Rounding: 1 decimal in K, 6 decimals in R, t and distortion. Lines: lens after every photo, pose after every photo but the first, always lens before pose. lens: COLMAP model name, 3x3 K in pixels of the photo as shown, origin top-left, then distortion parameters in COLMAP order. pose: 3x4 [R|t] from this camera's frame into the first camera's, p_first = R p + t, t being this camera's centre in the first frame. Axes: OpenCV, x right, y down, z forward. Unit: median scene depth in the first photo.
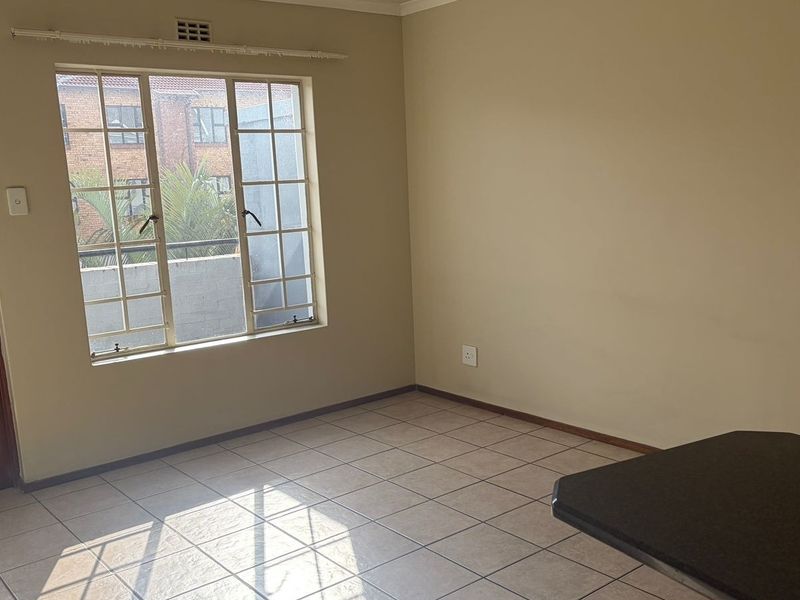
lens RADIAL K [[800.9, 0, 400.3], [0, 800.9, 344.6], [0, 0, 1]] dist [0.010276, 0.003517]
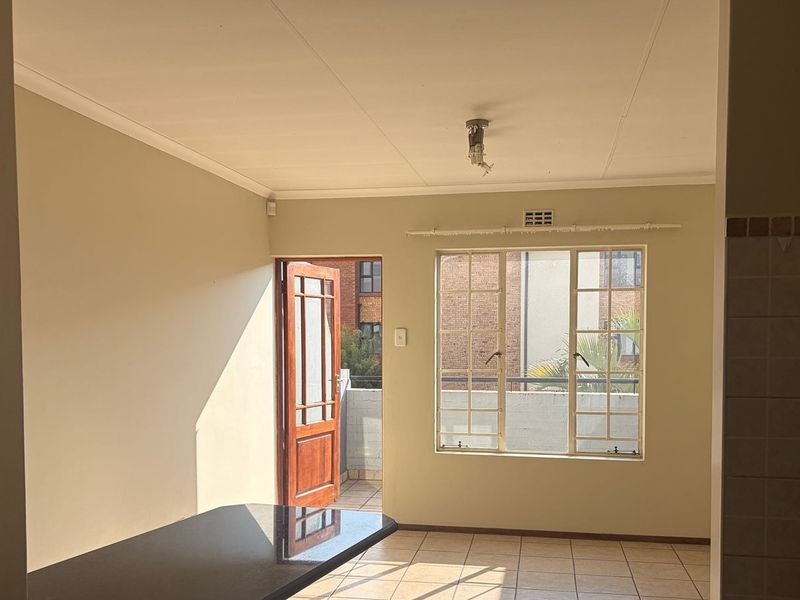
lens RADIAL K [[774.0, 0, 386.1], [0, 774.0, 365.6], [0, 0, 1]] dist [0.164429, -0.829031]
pose [[0.630210, 0.074520, -0.772840, 0.592642], [-0.184923, 0.981145, -0.056189, -0.030964], [0.754081, 0.178327, 0.632108, 0.035615]]
